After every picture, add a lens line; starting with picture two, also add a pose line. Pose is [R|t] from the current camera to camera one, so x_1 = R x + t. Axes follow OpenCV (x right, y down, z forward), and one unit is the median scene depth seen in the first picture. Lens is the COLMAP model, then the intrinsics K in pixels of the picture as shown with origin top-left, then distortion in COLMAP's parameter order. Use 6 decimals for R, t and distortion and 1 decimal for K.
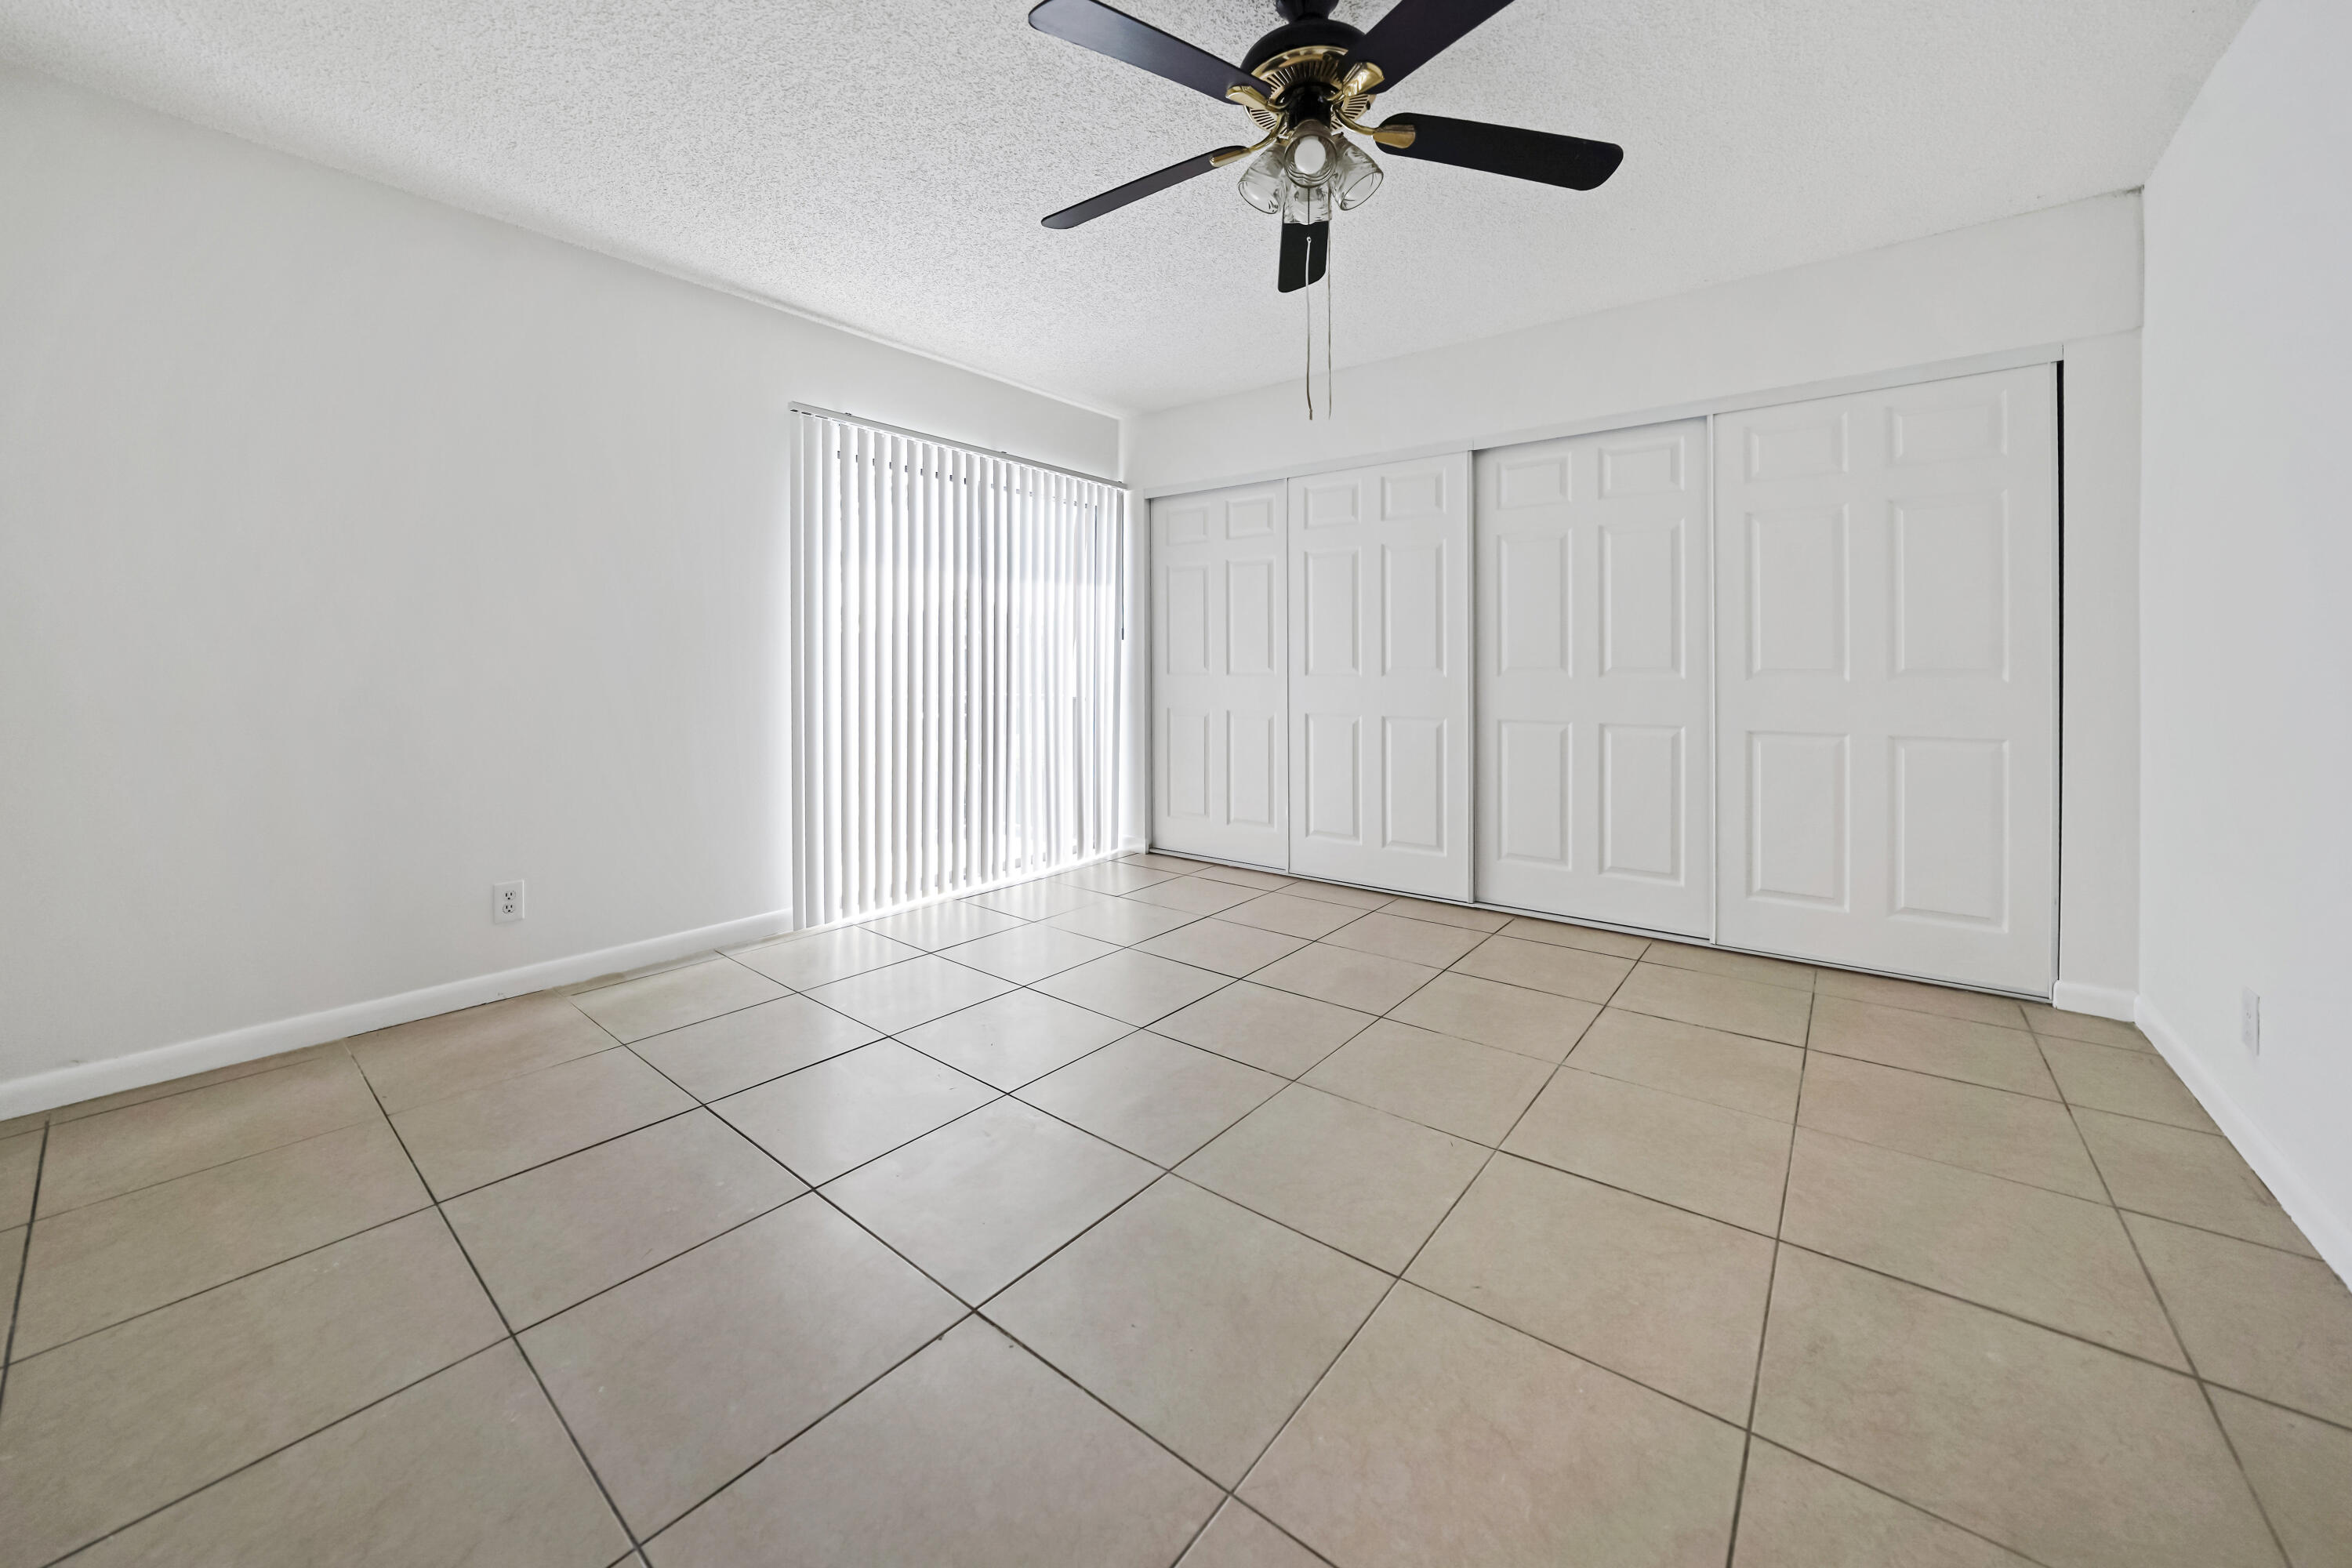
lens RADIAL K [[855.6, 0, 1176.0], [0, 855.6, 784.0], [0, 0, 1]] dist [0.019584, -0.015052]
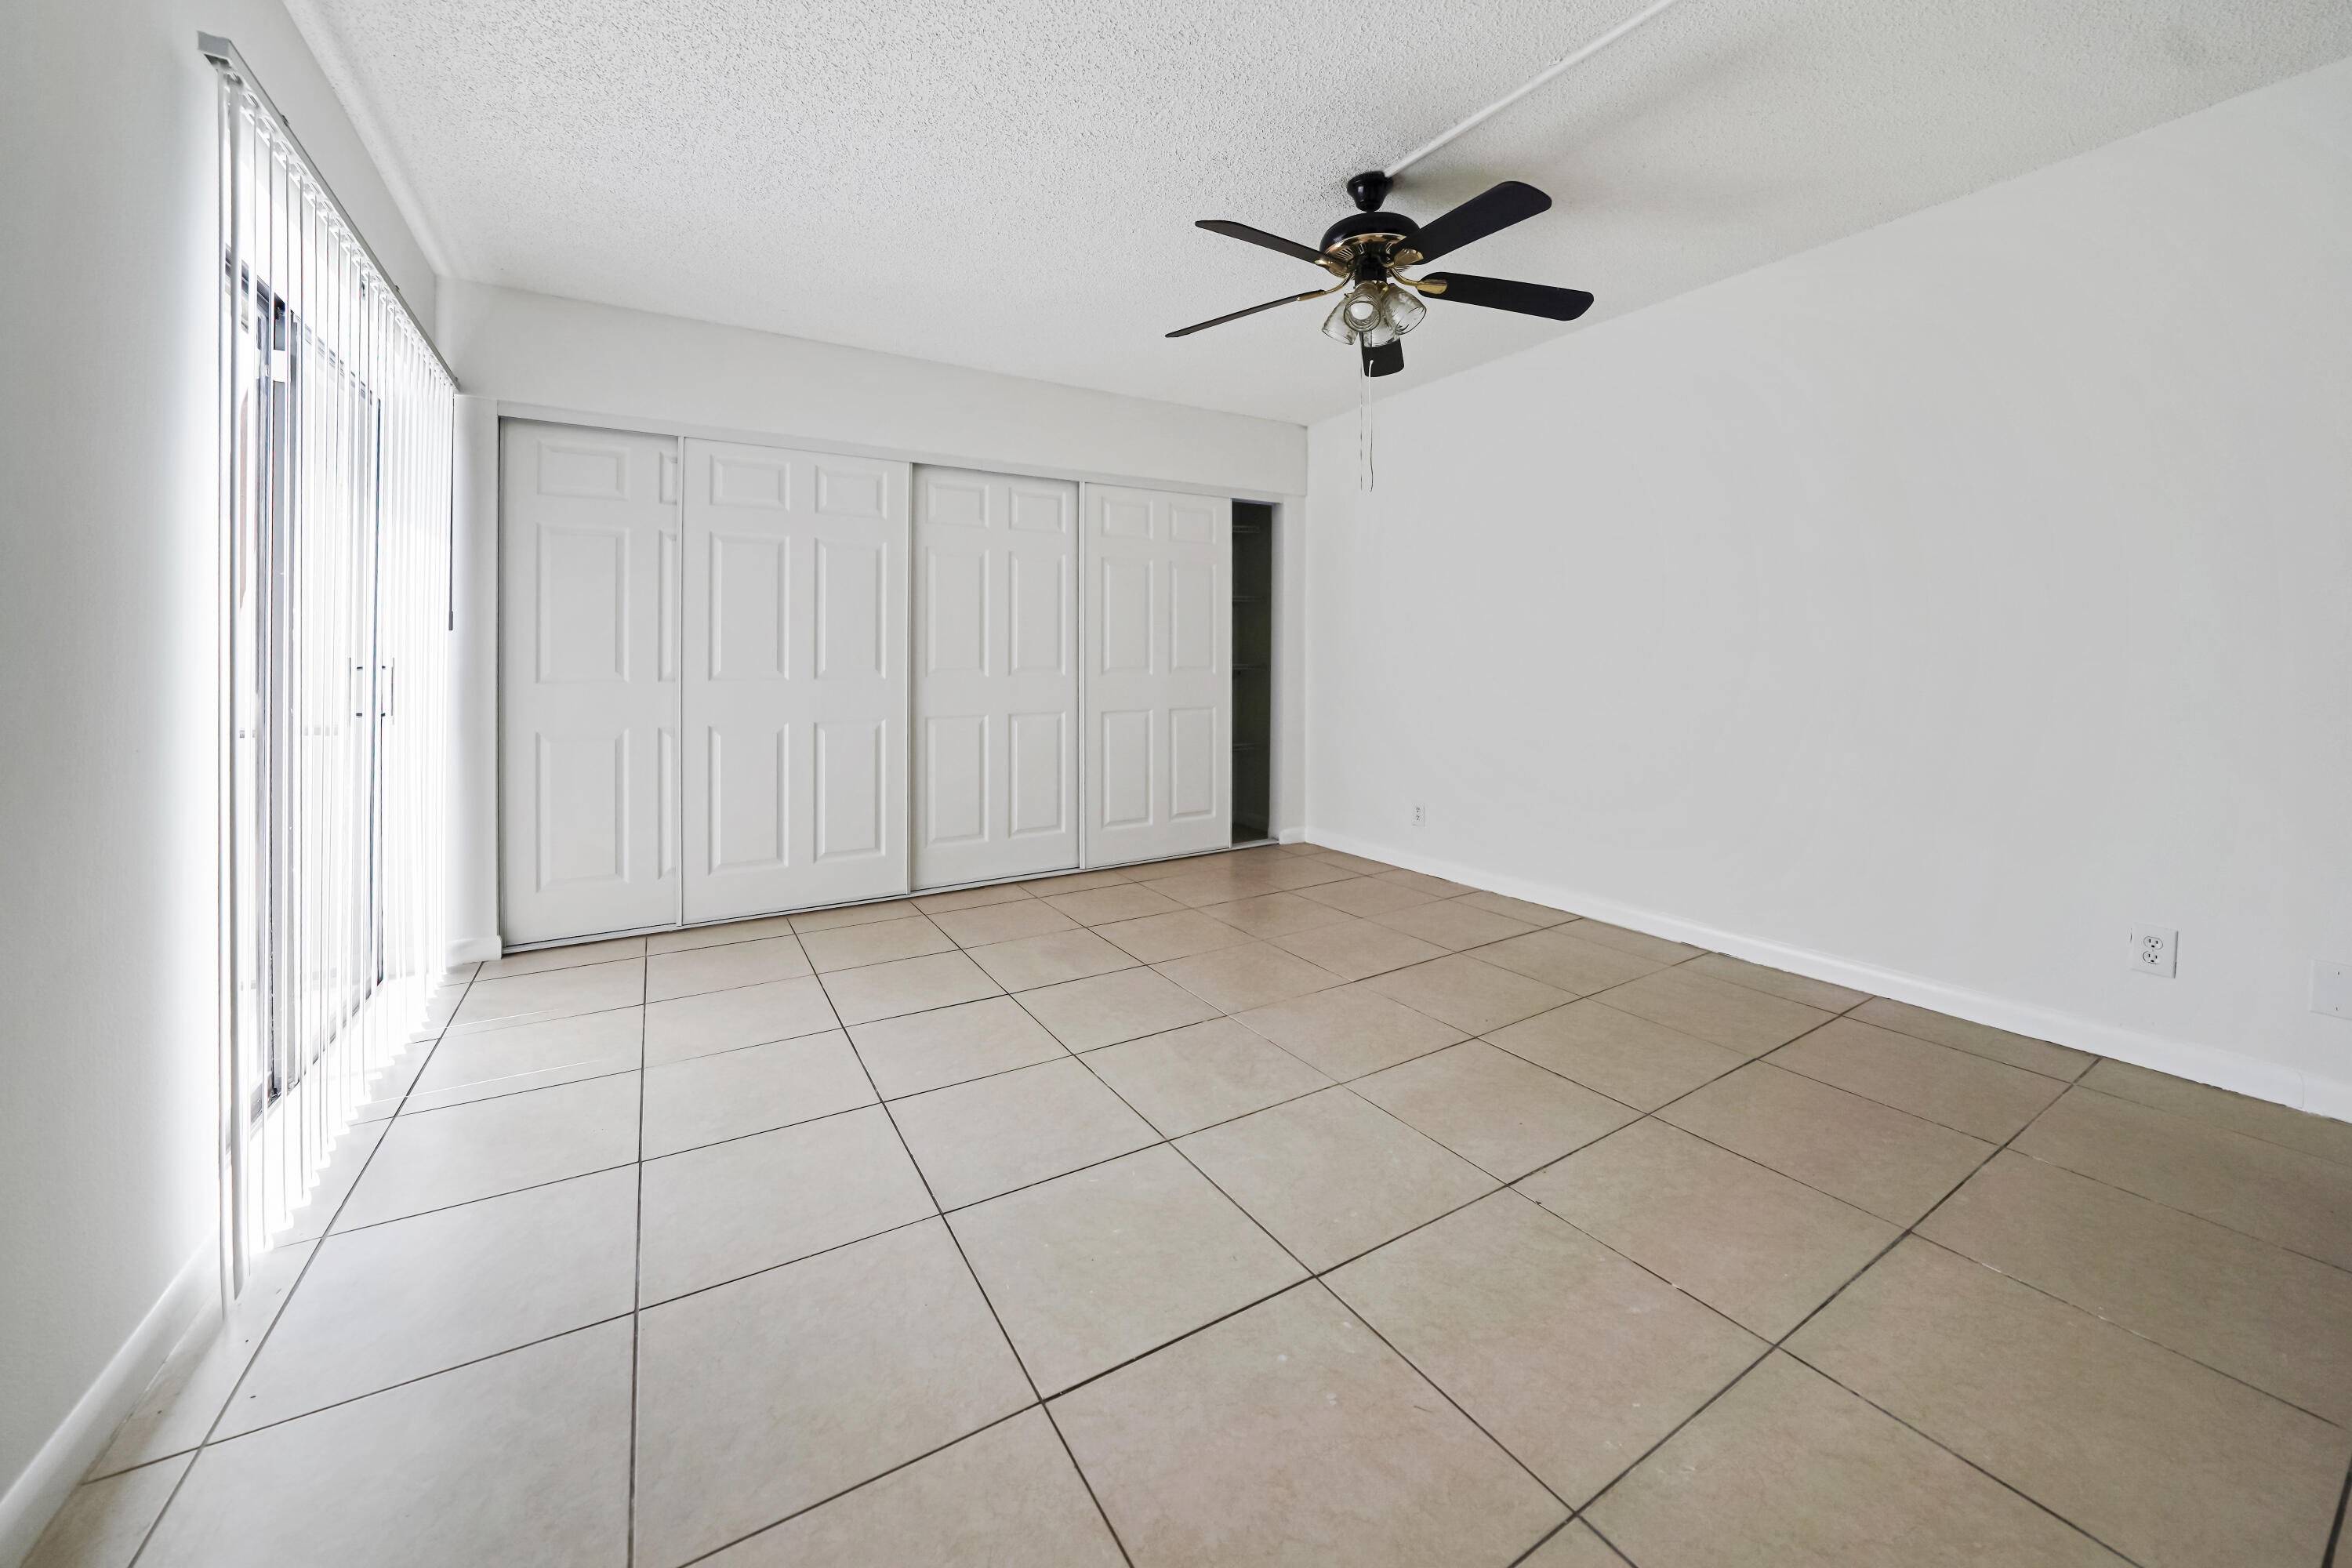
lens RADIAL K [[832.0, 0, 1169.9], [0, 832.0, 807.2], [0, 0, 1]] dist [-0.043208, 0.000136]
pose [[0.354232, -0.157194, 0.921851, -0.510625], [0.134638, 0.984074, 0.116067, -0.045067], [-0.925415, 0.083002, 0.369755, 0.353743]]
